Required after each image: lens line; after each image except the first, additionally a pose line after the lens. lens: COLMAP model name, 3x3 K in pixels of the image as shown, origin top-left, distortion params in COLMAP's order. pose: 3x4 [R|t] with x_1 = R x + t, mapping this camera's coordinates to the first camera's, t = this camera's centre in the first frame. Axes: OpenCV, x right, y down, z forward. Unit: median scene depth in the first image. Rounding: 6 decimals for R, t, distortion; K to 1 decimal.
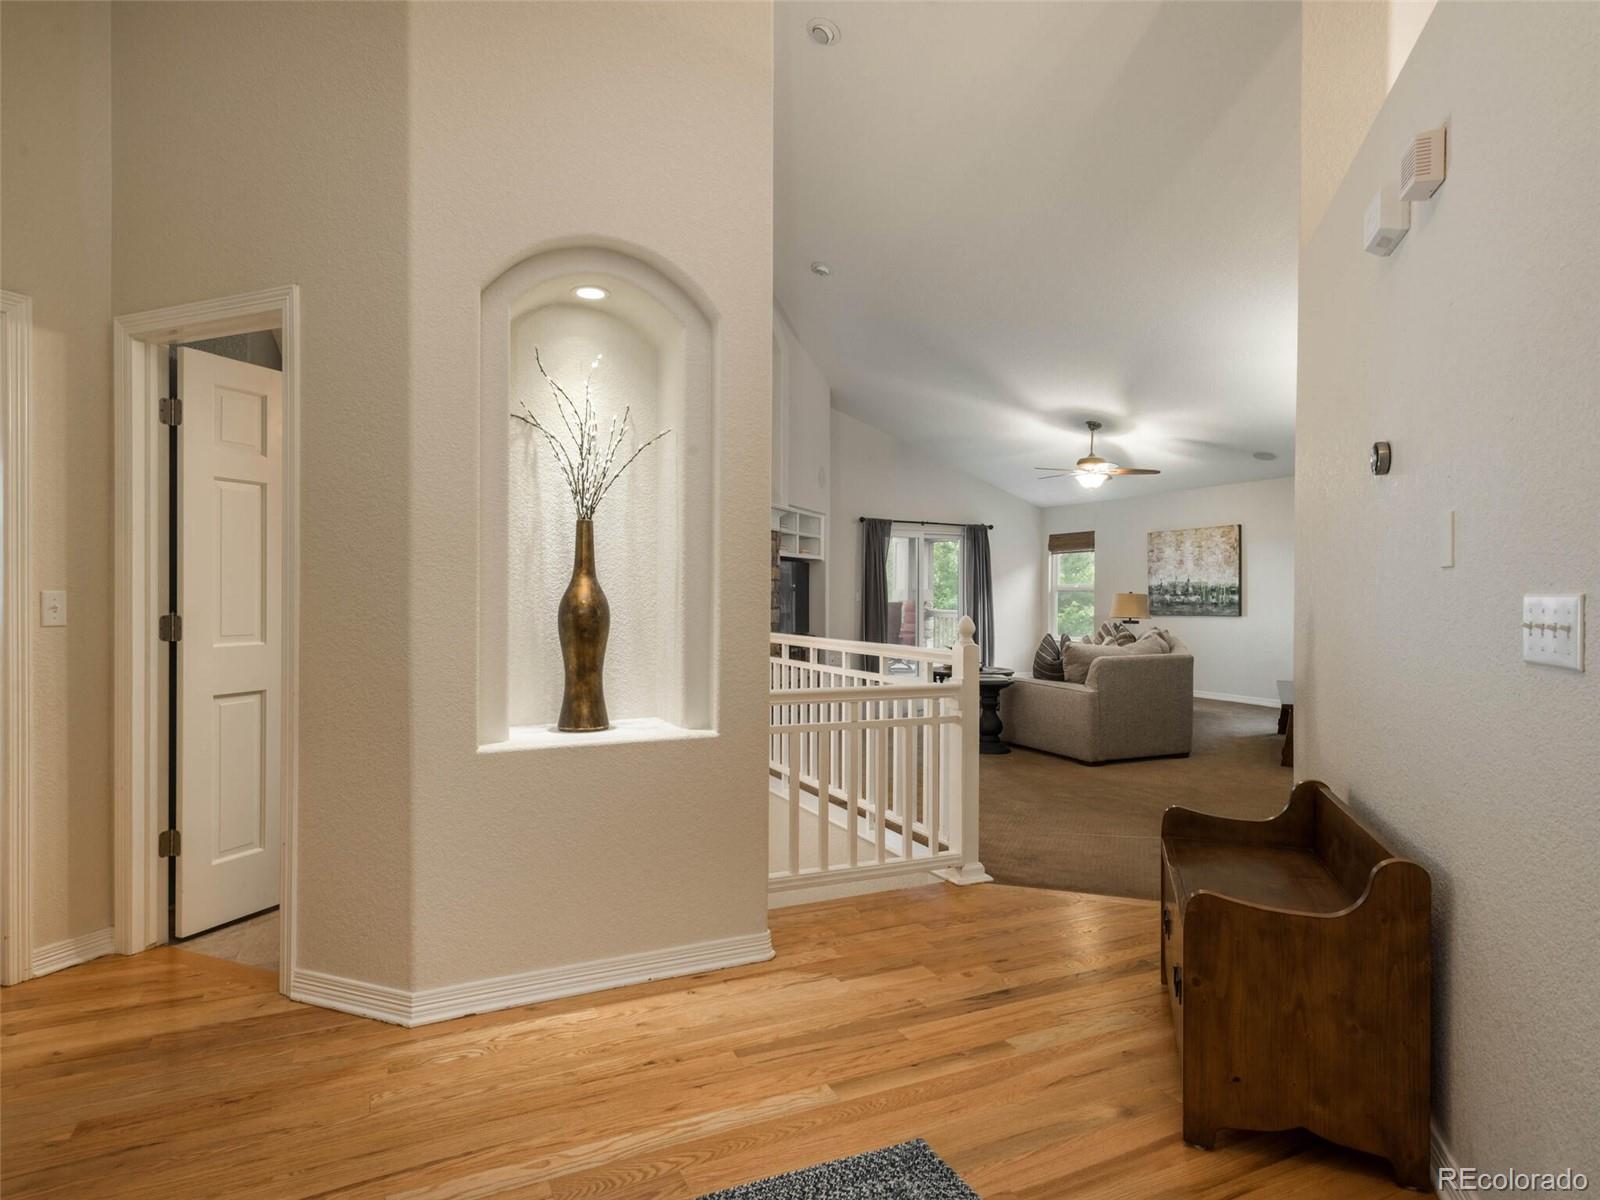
lens RADIAL K [[896.6, 0, 799.6], [0, 896.6, 595.9], [0, 0, 1]] dist [0.013992, -0.003977]
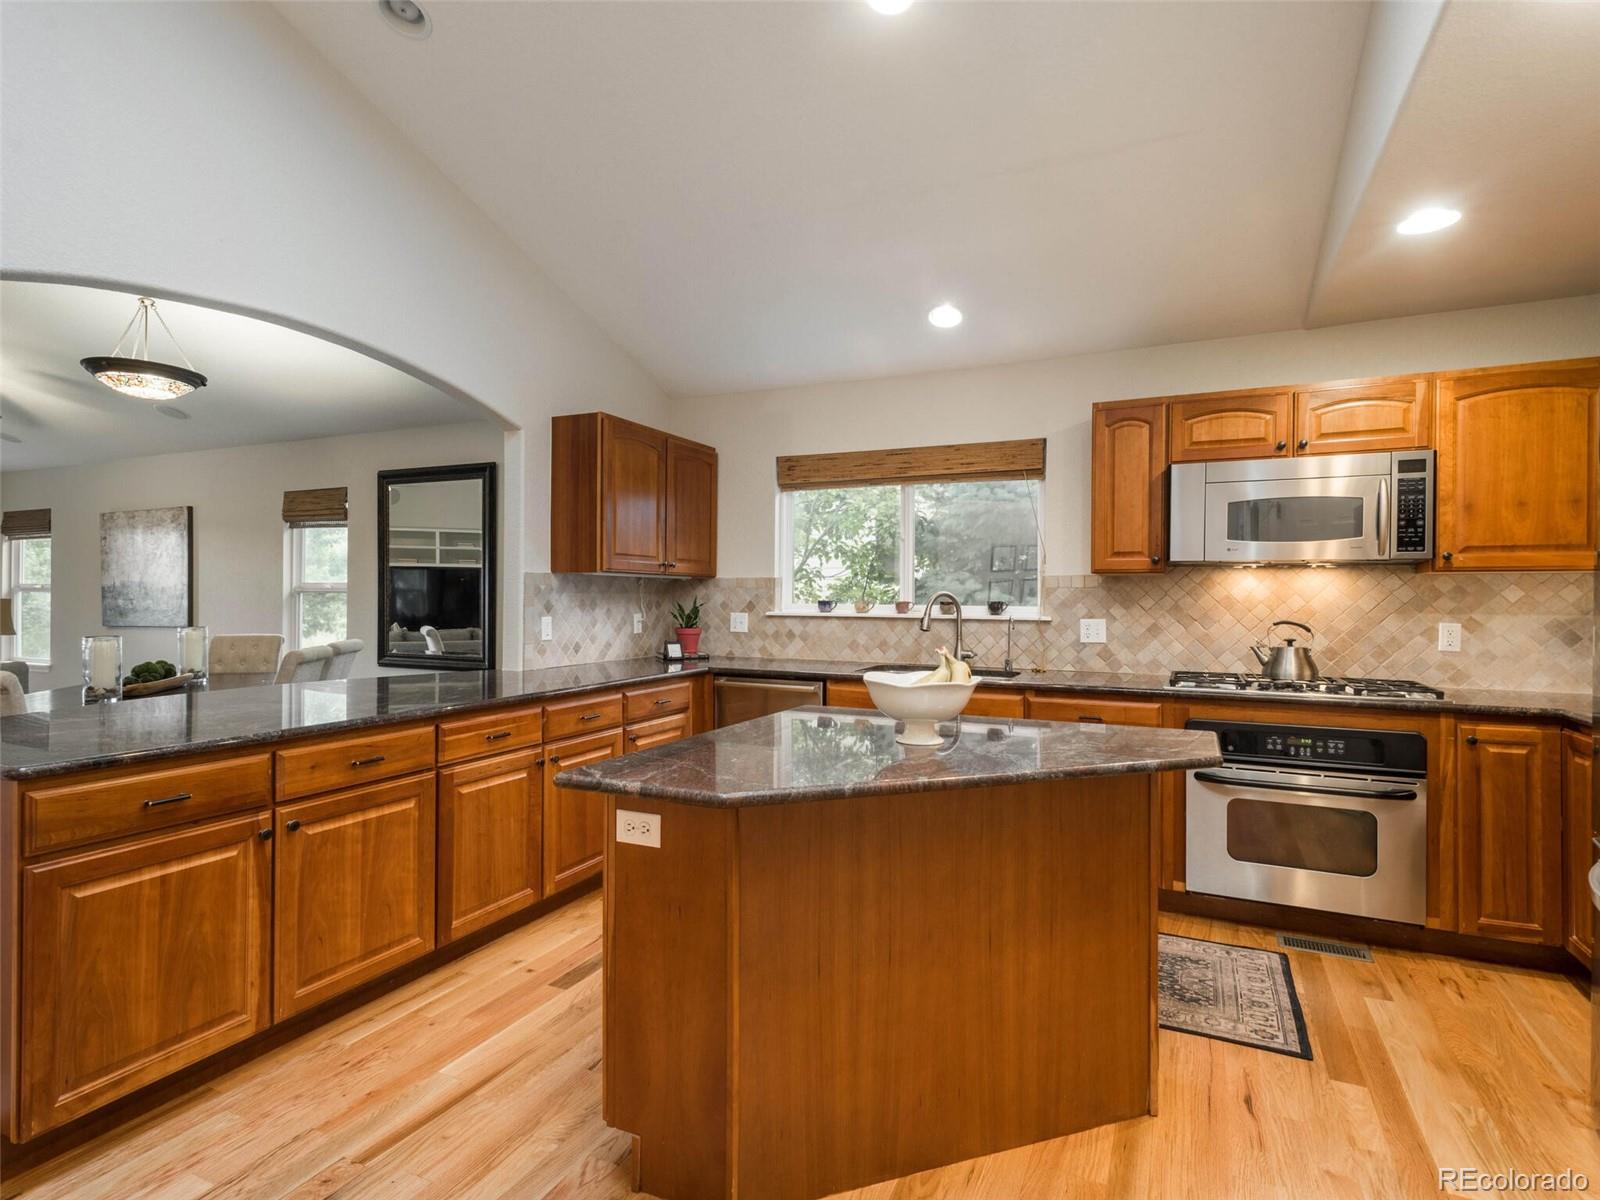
lens RADIAL K [[843.0, 0, 772.3], [0, 843.0, 595.7], [0, 0, 1]] dist [0.018457, -0.003829]
pose [[0.779938, -0.001076, 0.625856, 0.402640], [0.000096, 0.999999, 0.001599, -0.004712], [-0.625857, -0.001187, 0.779937, 0.123430]]
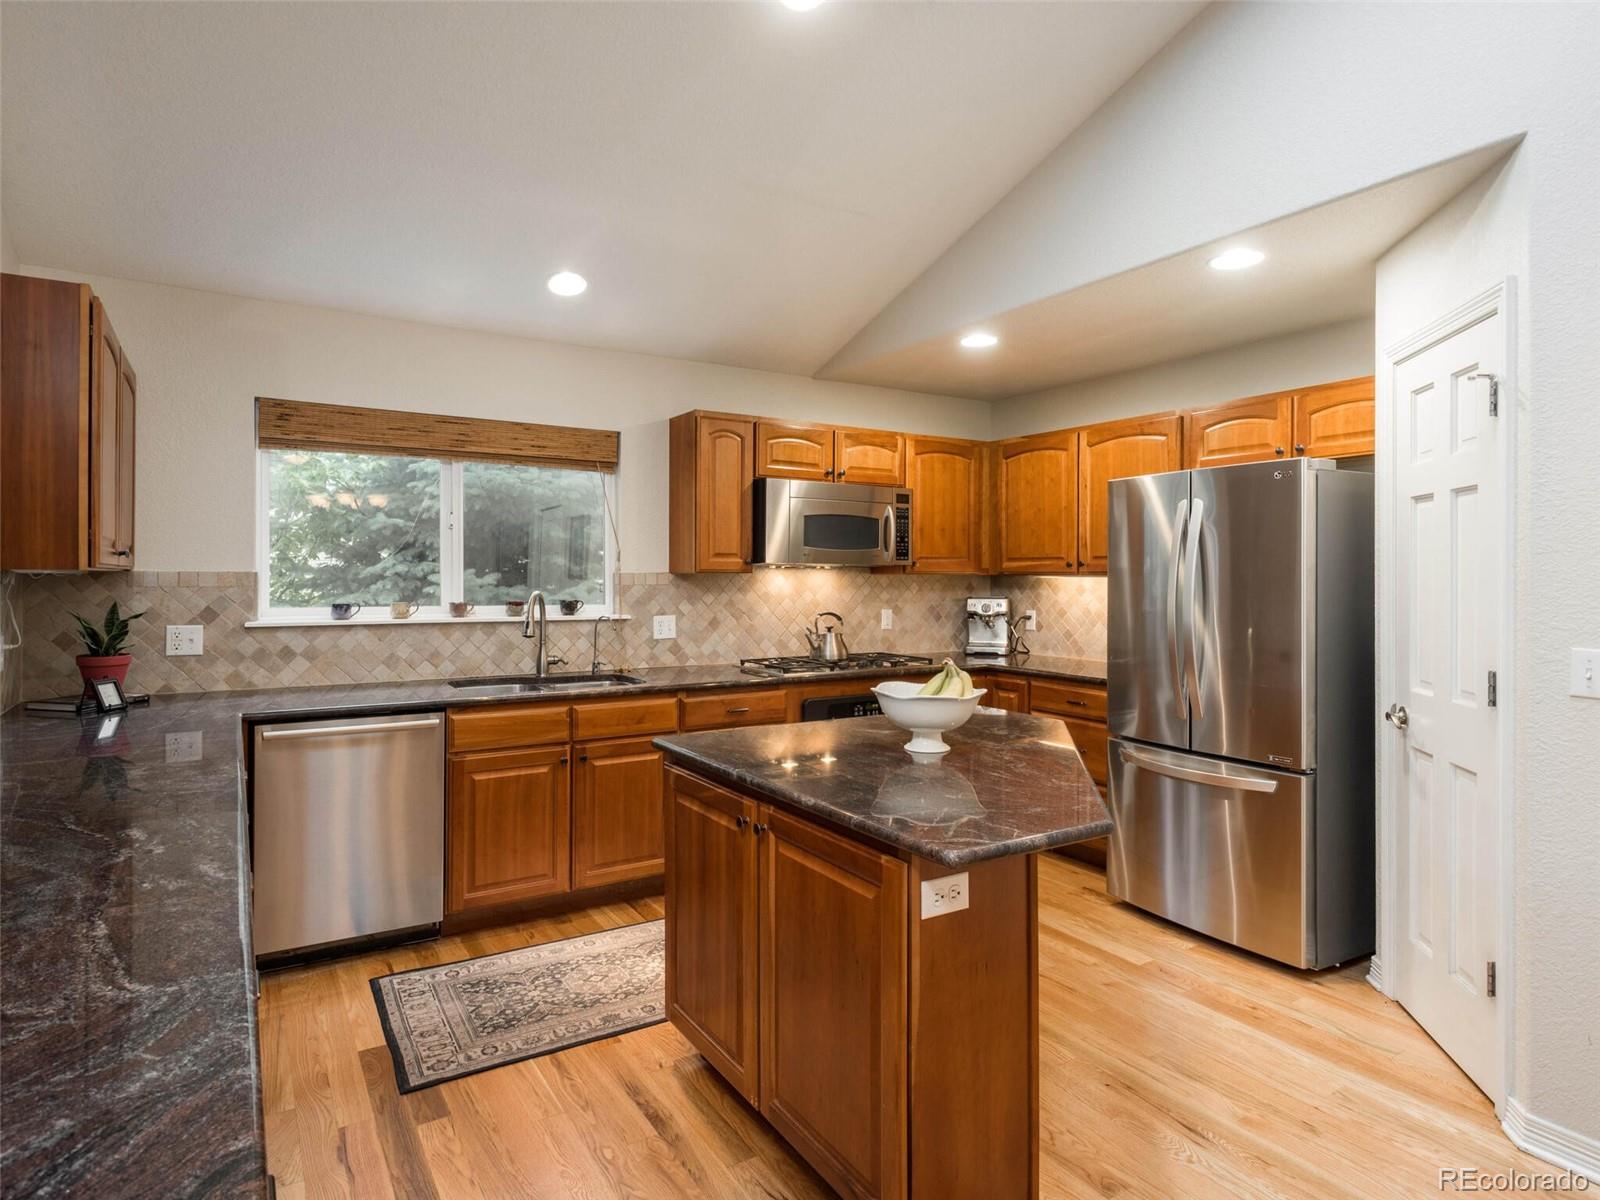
lens RADIAL K [[896.6, 0, 805.8], [0, 896.6, 574.3], [0, 0, 1]] dist [0.013992, -0.003977]
pose [[-0.107627, -0.006520, 0.994170, 0.333537], [-0.001976, 0.999978, 0.006345, -0.015500], [-0.994189, -0.001282, -0.107638, 0.310532]]
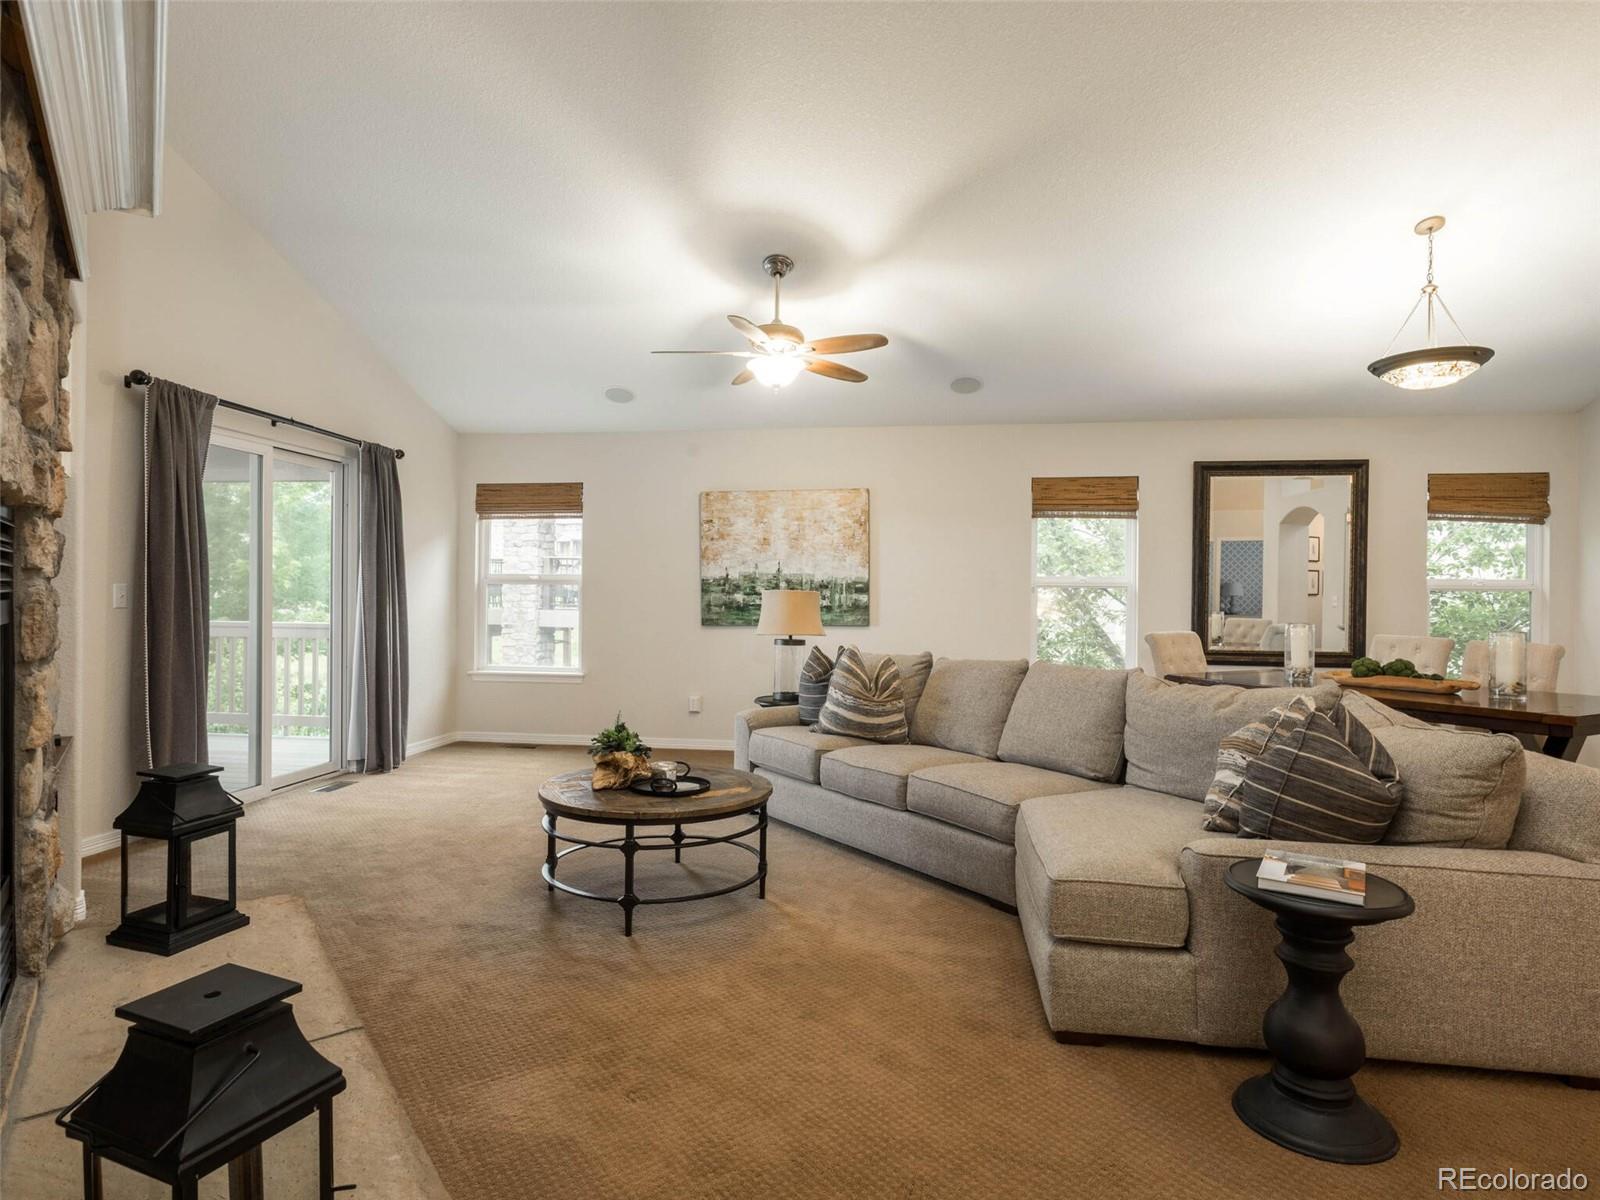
lens RADIAL K [[896.6, 0, 806.2], [0, 896.6, 598.8], [0, 0, 1]] dist [0.013992, -0.003977]
pose [[0.563317, -0.002338, 0.826238, -0.083222], [-0.004474, 0.999973, 0.005880, -0.001315], [-0.826229, -0.007009, 0.563291, 0.629438]]
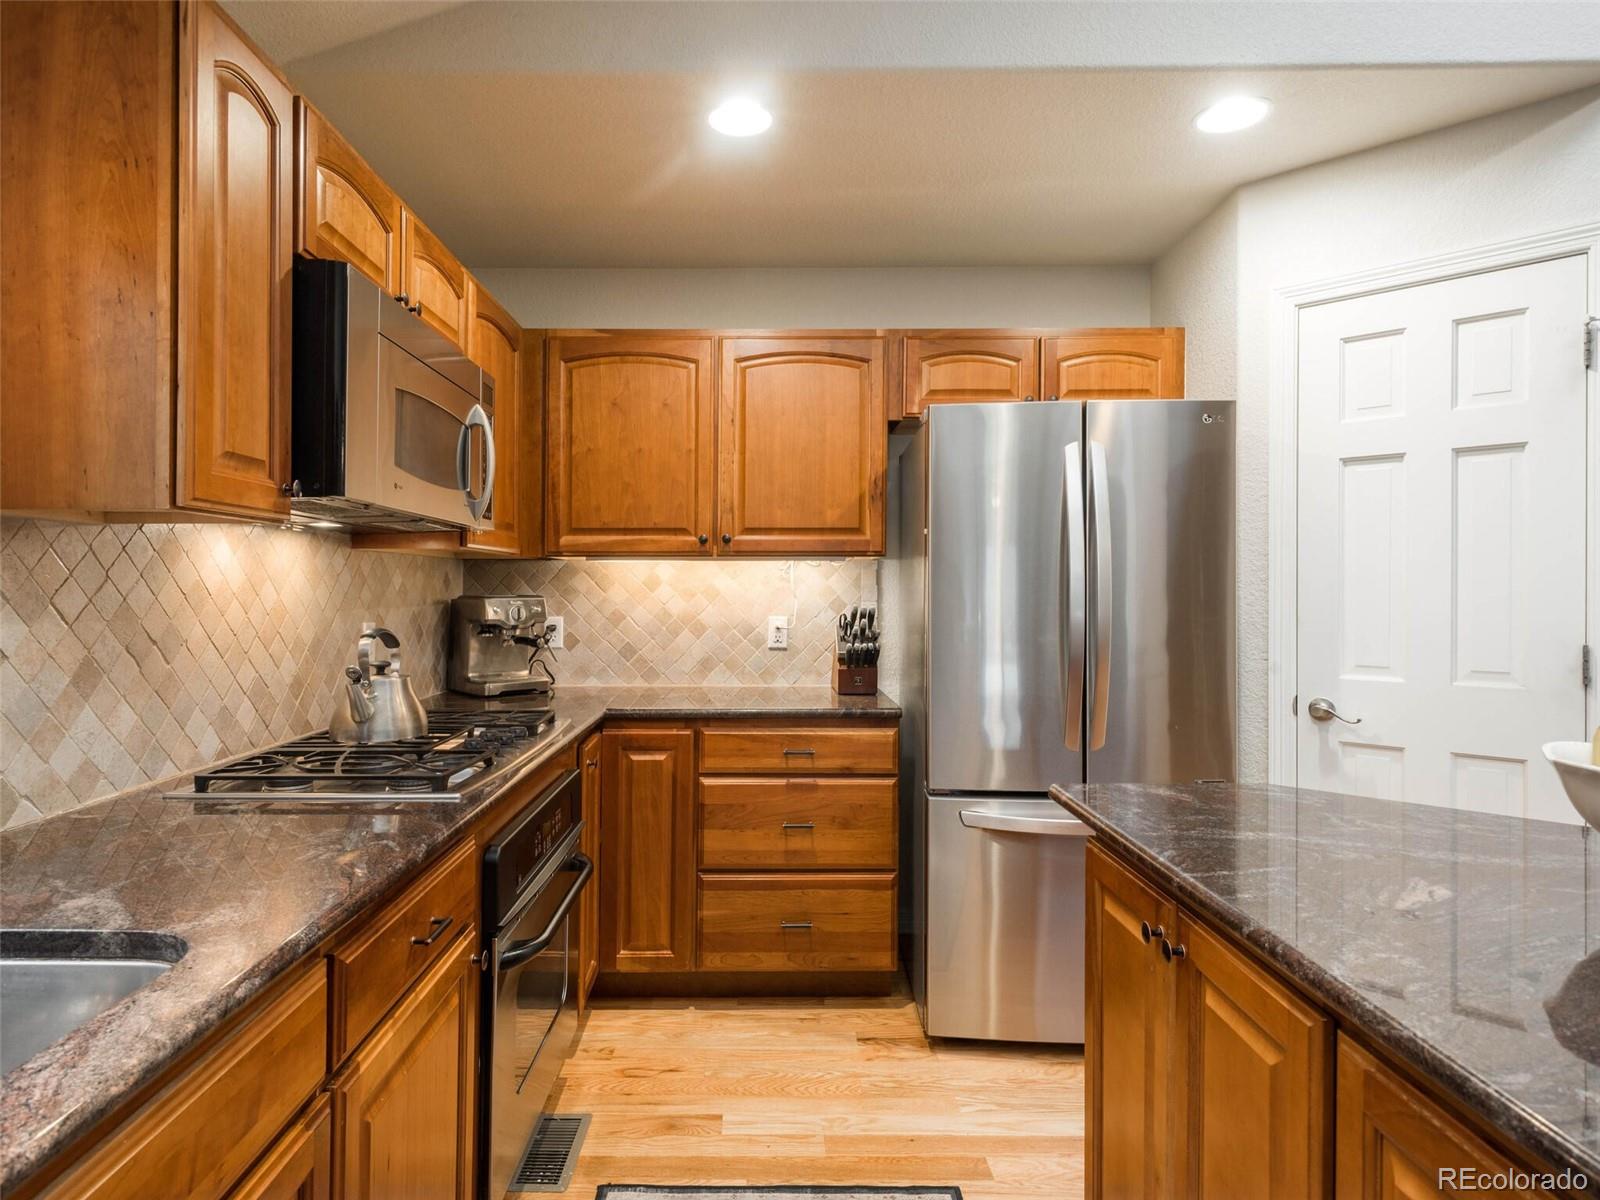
lens RADIAL K [[896.6, 0, 739.4], [0, 896.6, 602.2], [0, 0, 1]] dist [0.013992, -0.003977]
pose [[-0.893338, -0.011531, 0.449237, 0.609959], [-0.003952, 0.999834, 0.017804, -0.003660], [-0.449368, 0.014130, -0.893235, 0.381211]]
